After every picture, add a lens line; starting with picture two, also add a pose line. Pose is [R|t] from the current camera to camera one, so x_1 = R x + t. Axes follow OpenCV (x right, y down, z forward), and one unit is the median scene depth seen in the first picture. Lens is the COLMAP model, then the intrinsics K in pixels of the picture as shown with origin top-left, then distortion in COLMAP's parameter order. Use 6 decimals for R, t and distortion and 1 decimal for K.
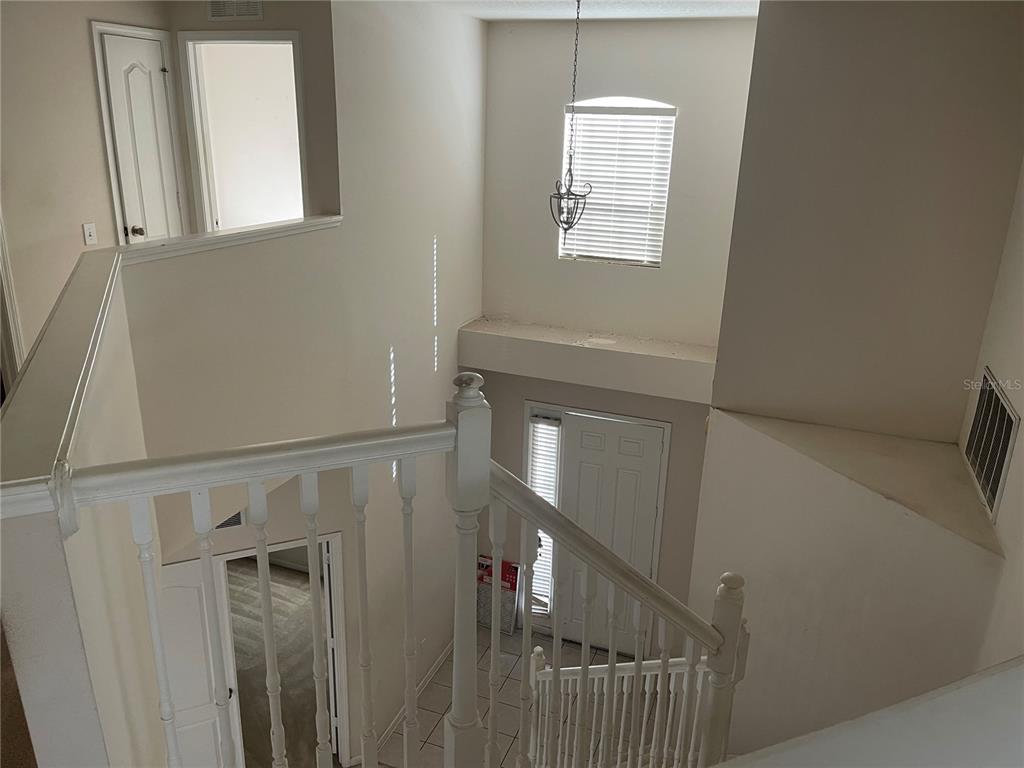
lens RADIAL K [[774.0, 0, 512.6], [0, 774.0, 385.8], [0, 0, 1]] dist [0.032935, -0.010641]
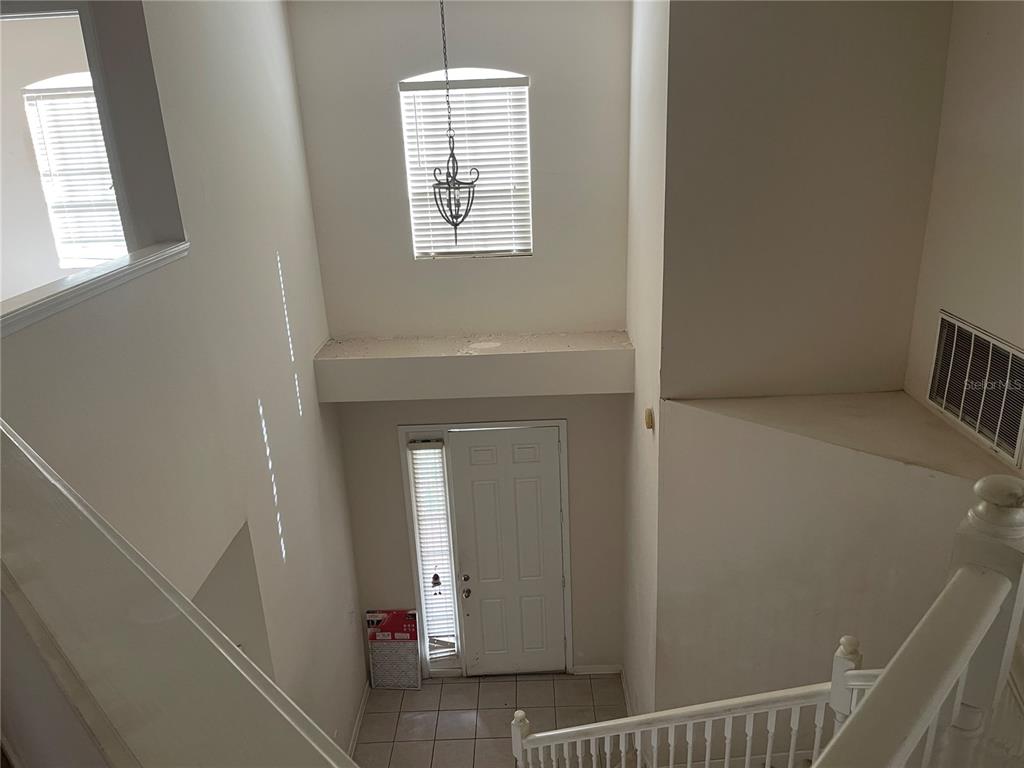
lens RADIAL K [[774.0, 0, 512.5], [0, 774.0, 382.7], [0, 0, 1]] dist [0.032935, -0.010641]
pose [[0.927890, -0.185544, 0.323409, -0.151743], [0.181652, 0.982445, 0.042464, -0.047842], [-0.325611, 0.019346, 0.945306, 0.151416]]
